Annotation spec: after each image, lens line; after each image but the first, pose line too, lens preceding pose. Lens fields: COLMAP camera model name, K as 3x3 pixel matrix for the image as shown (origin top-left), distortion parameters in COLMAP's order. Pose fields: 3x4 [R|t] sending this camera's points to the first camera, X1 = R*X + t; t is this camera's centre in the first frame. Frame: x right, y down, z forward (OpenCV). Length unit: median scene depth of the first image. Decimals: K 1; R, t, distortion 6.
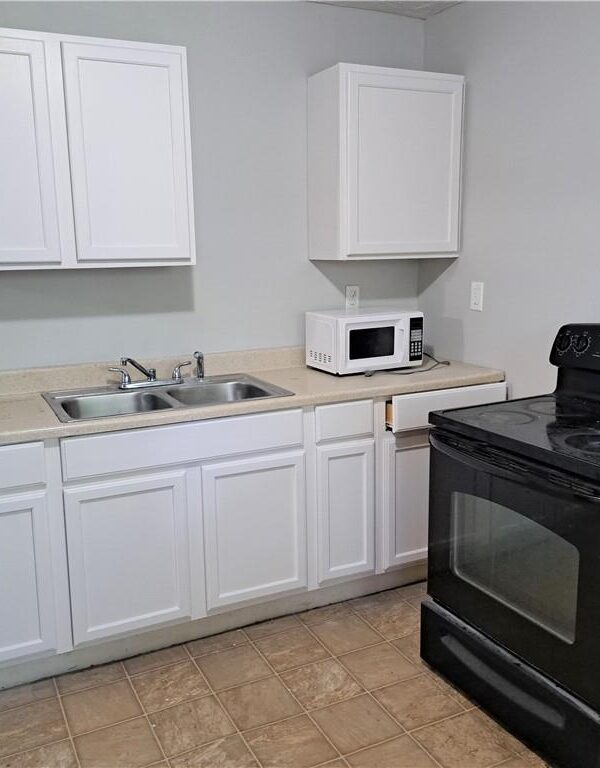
lens RADIAL K [[744.6, 0, 296.0], [0, 744.6, 378.9], [0, 0, 1]] dist [0.071552, 0.000000]
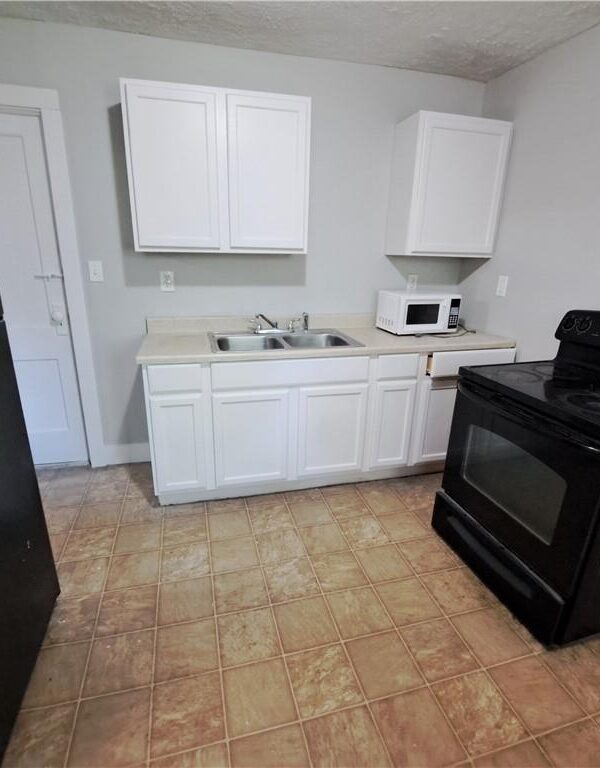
lens RADIAL K [[409.8, 0, 293.1], [0, 409.8, 387.4], [0, 0, 1]] dist [-0.015676, 0.002473]
pose [[0.979209, 0.096634, -0.178356, 0.011304], [-0.071259, 0.987071, 0.143574, -0.004270], [0.189925, -0.127880, 0.973435, 0.172960]]
